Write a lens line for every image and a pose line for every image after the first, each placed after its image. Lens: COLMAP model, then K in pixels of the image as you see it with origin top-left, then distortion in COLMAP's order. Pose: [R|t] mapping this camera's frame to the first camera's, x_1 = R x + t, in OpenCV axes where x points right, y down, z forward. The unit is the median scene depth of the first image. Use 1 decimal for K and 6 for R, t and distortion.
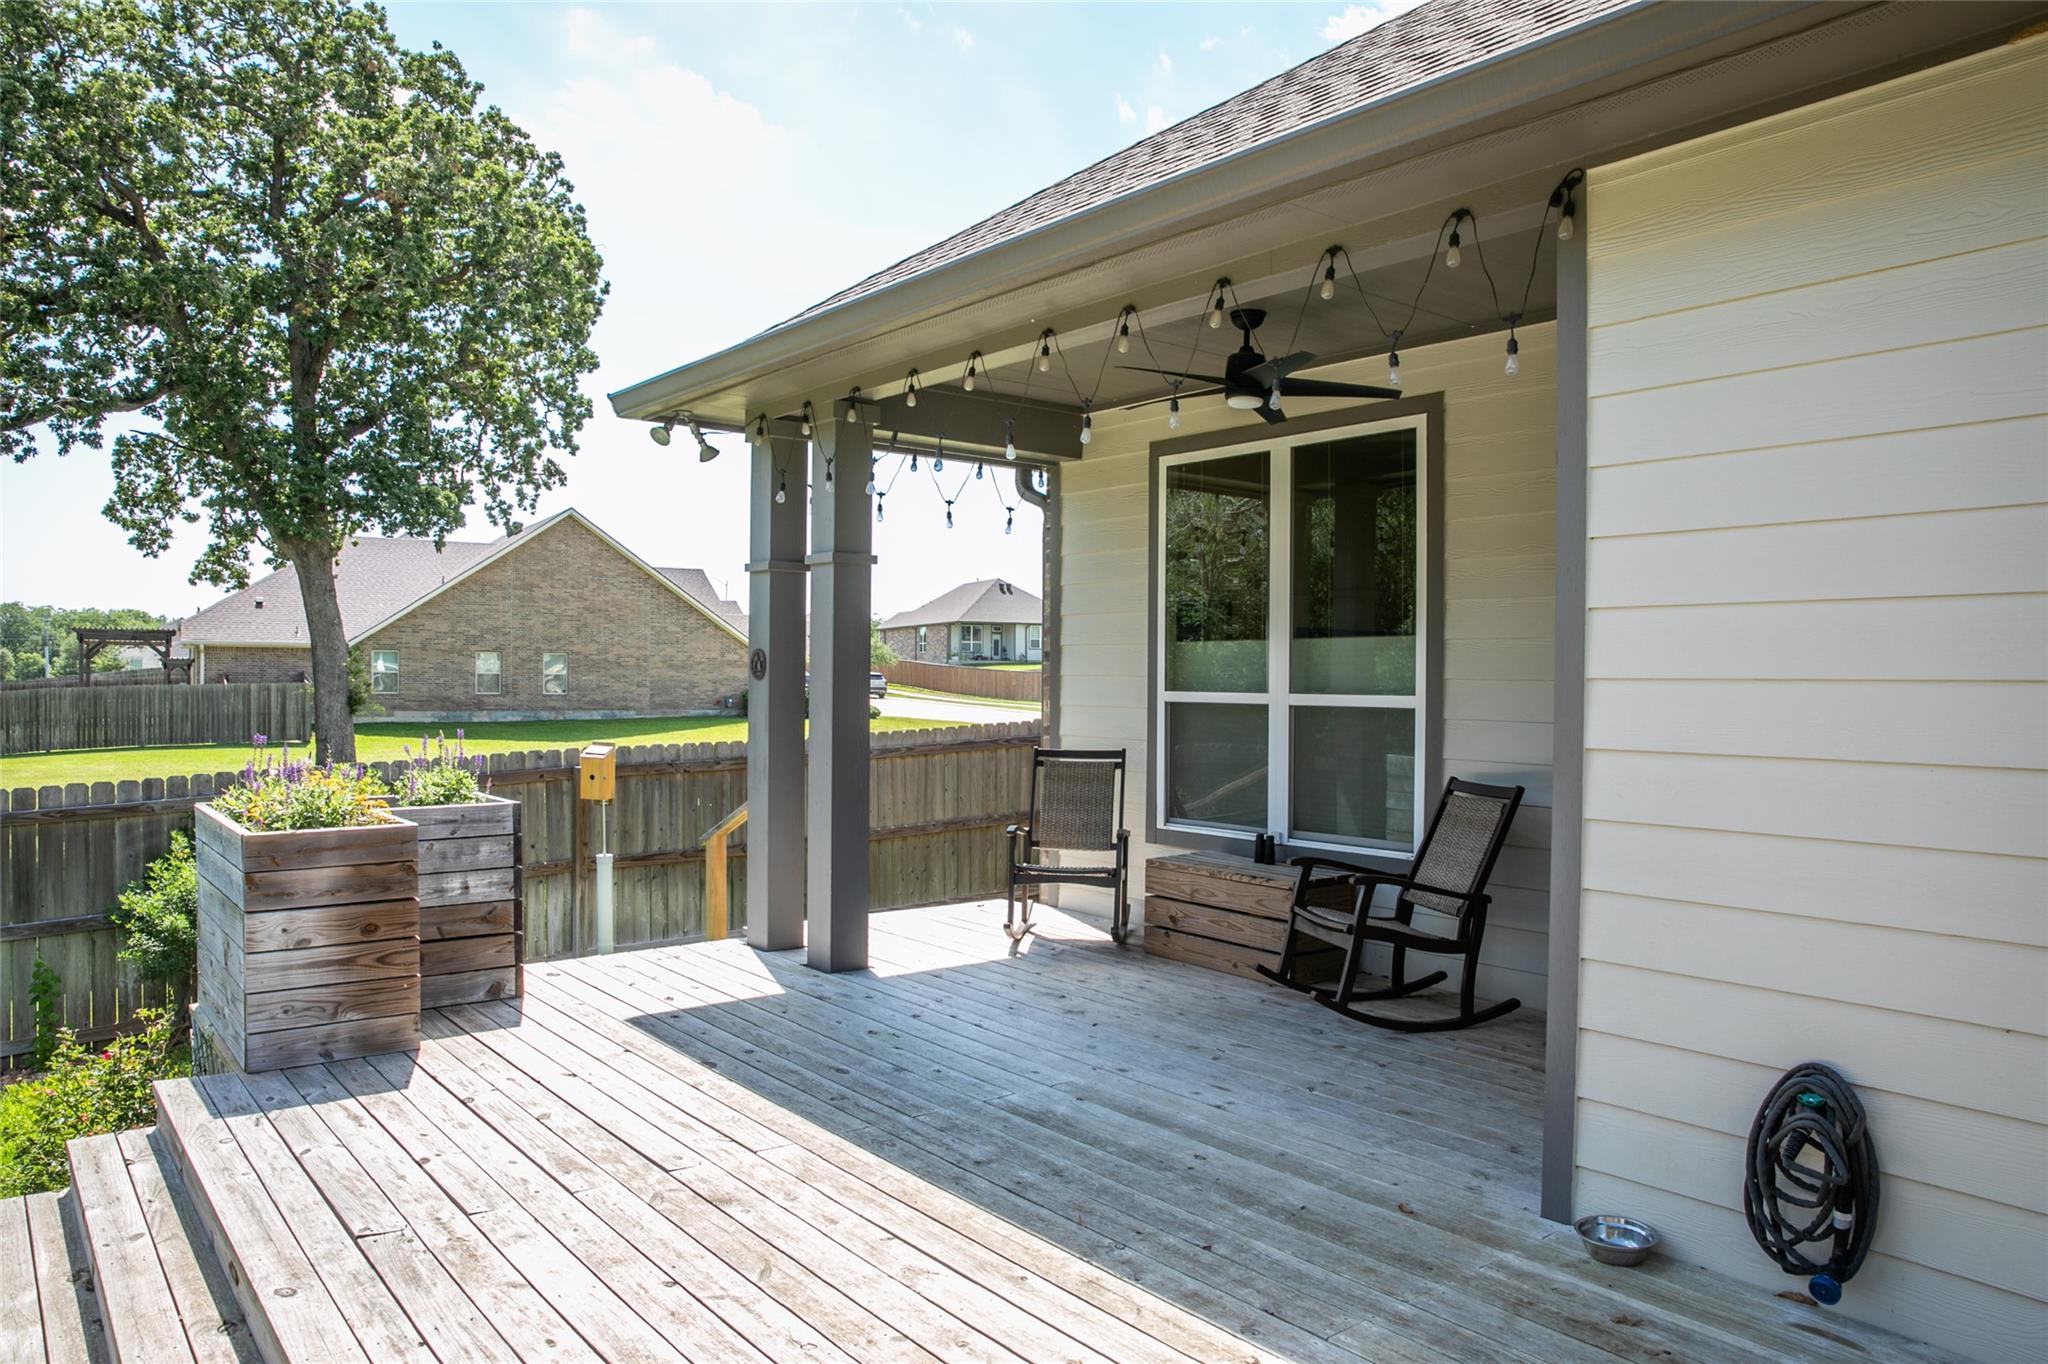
lens RADIAL K [[1400.2, 0, 1019.8], [0, 1400.2, 688.3], [0, 0, 1]] dist [-0.110719, 0.083530]
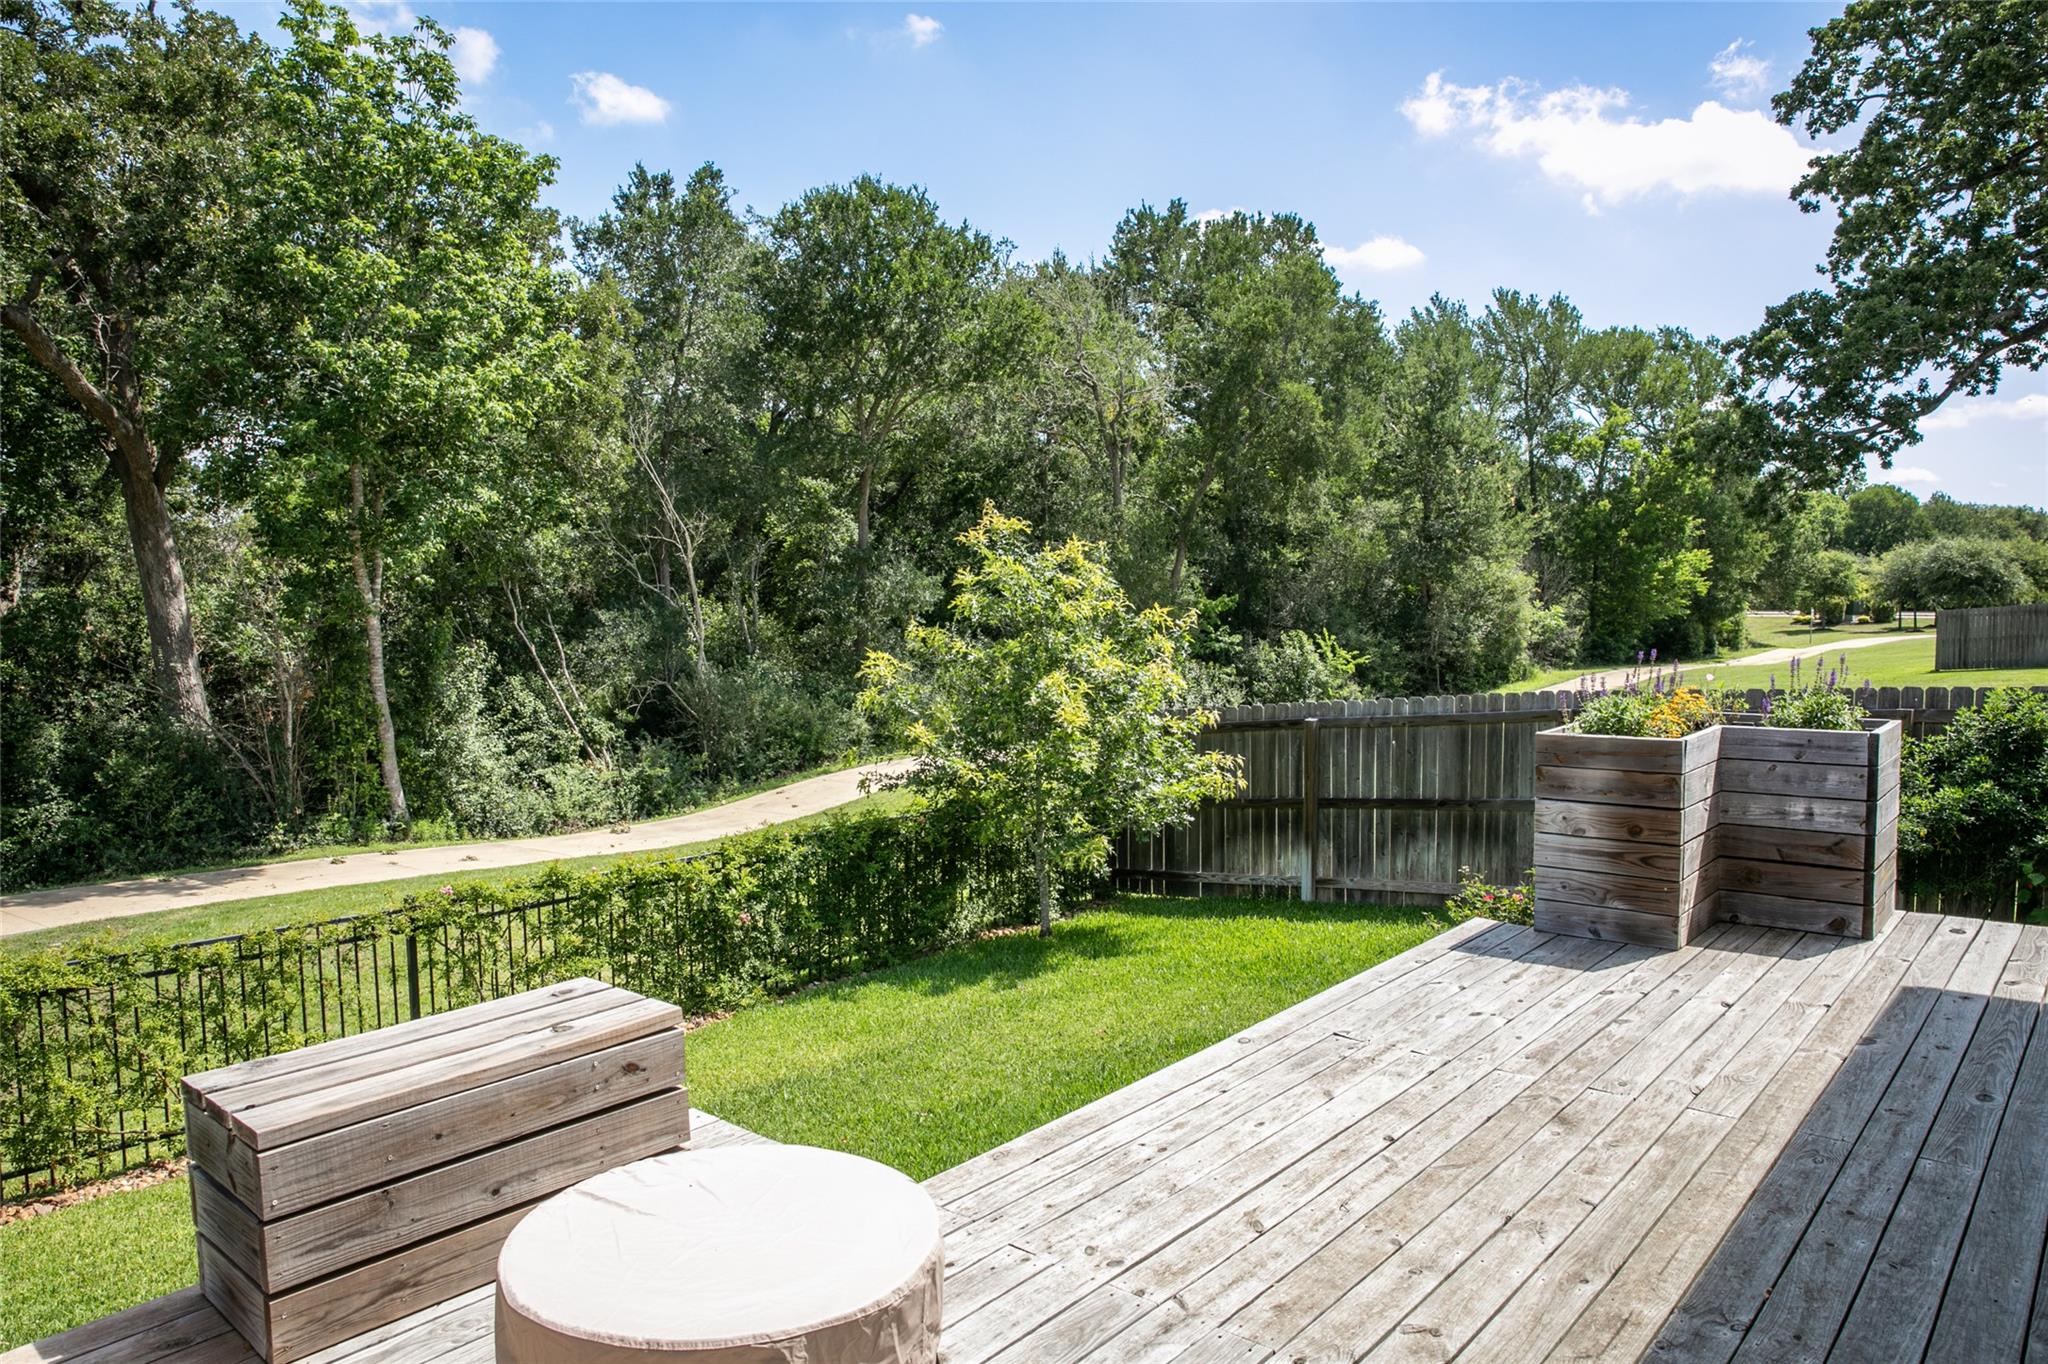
lens RADIAL K [[1400.2, 0, 1017.2], [0, 1400.2, 686.5], [0, 0, 1]] dist [-0.110719, 0.083530]
pose [[0.189354, 0.061253, -0.979996, 0.345600], [0.005146, 0.997977, 0.063371, -0.008104], [0.981895, -0.017043, 0.188656, 0.209411]]
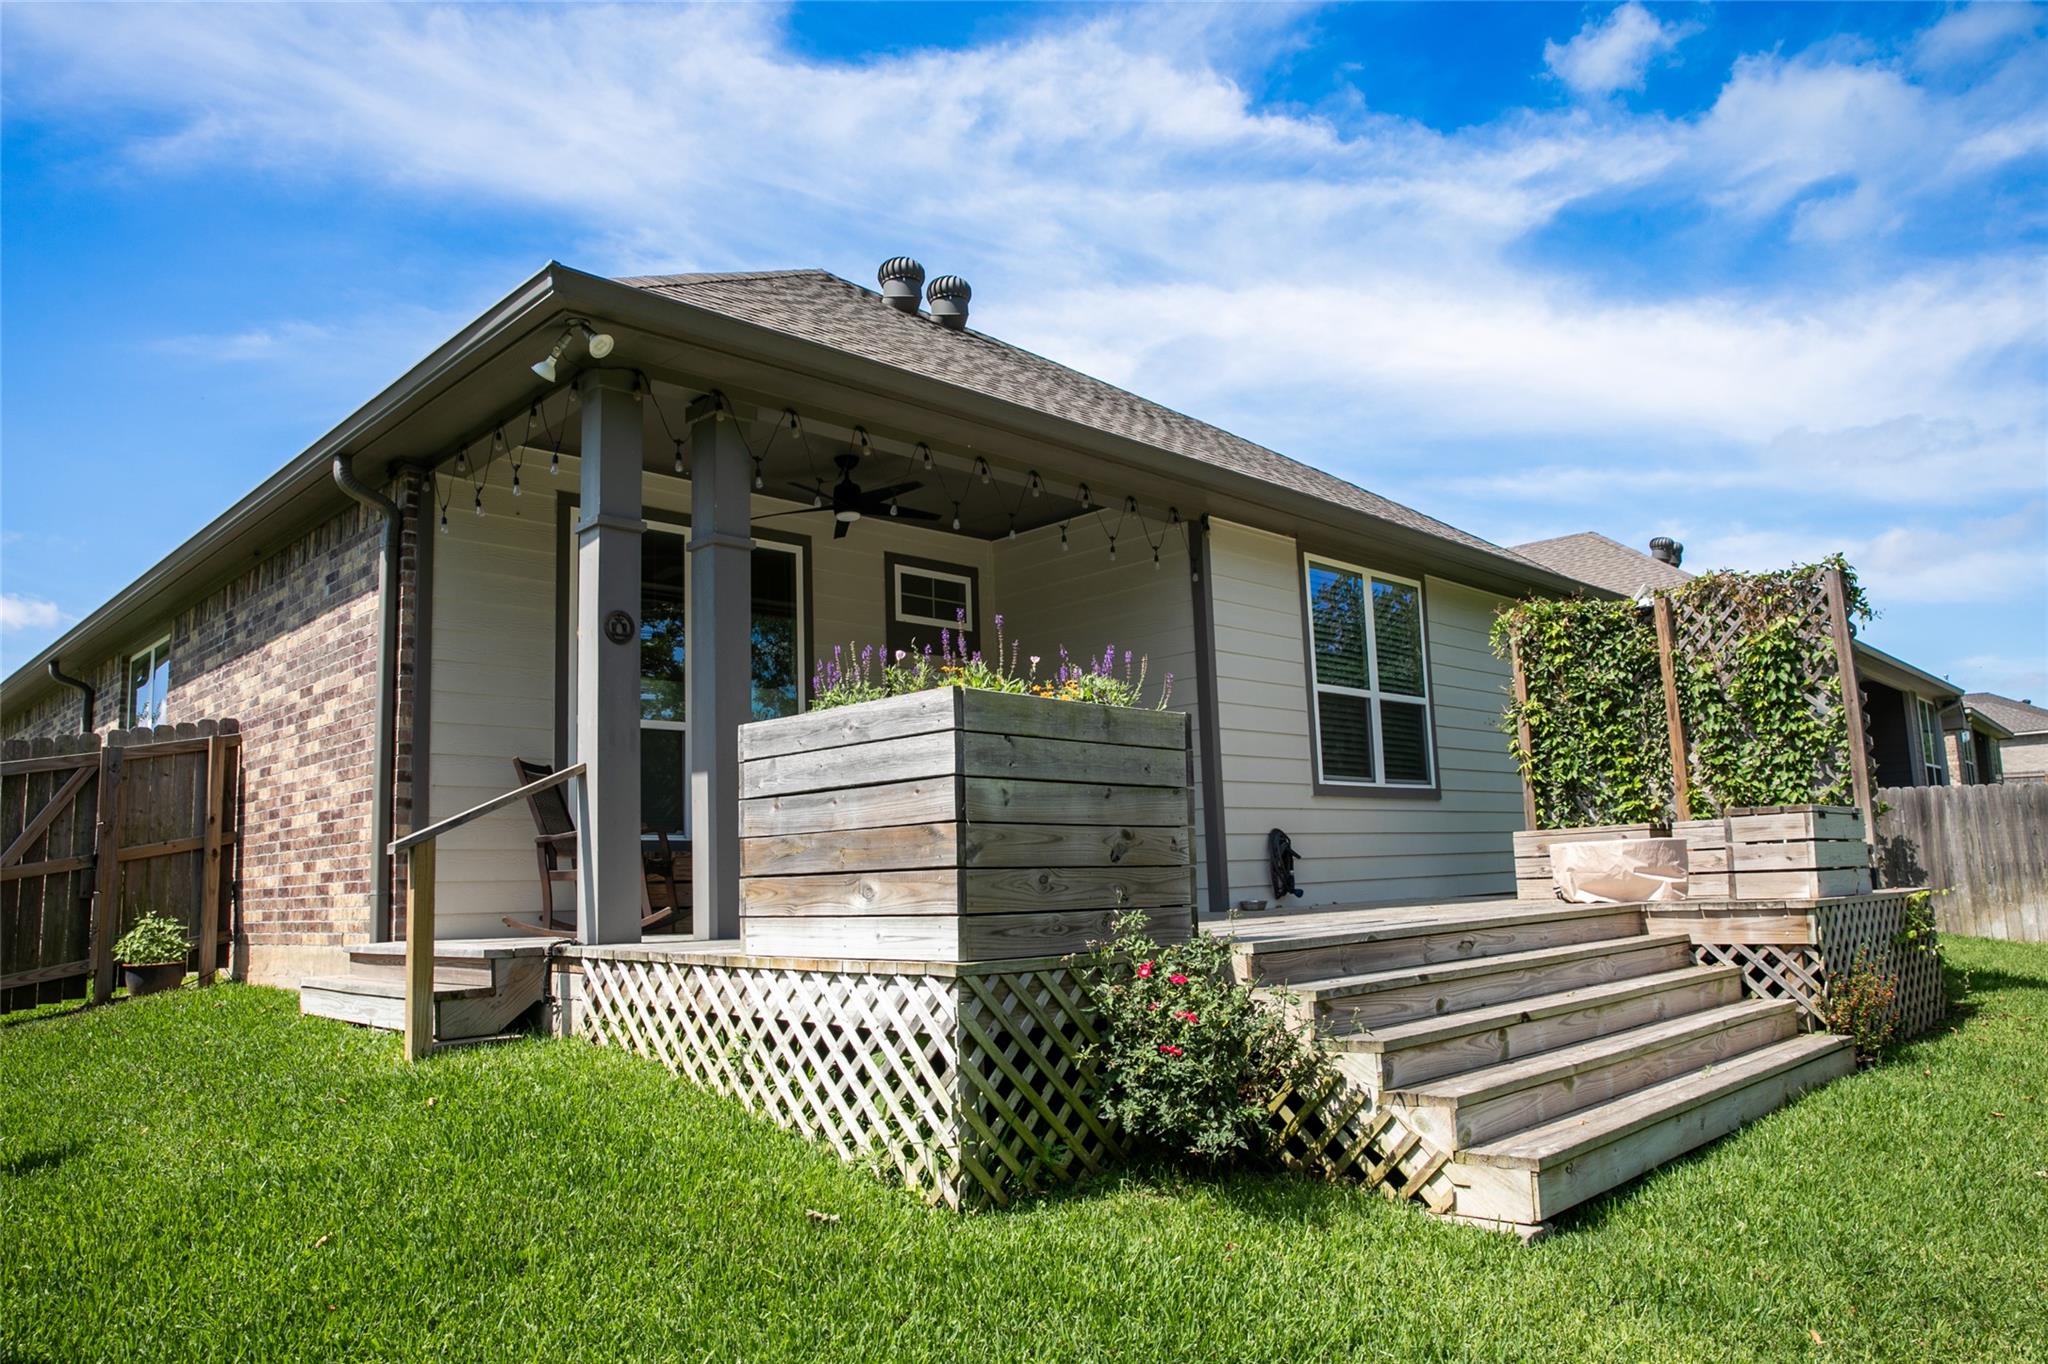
lens RADIAL K [[1400.2, 0, 1024.6], [0, 1400.2, 675.2], [0, 0, 1]] dist [-0.110719, 0.083530]
pose [[-0.125345, 0.145176, 0.981434, -1.058870], [0.046694, 0.989003, -0.140332, 0.146051], [-0.991014, 0.028237, -0.130745, 0.824628]]
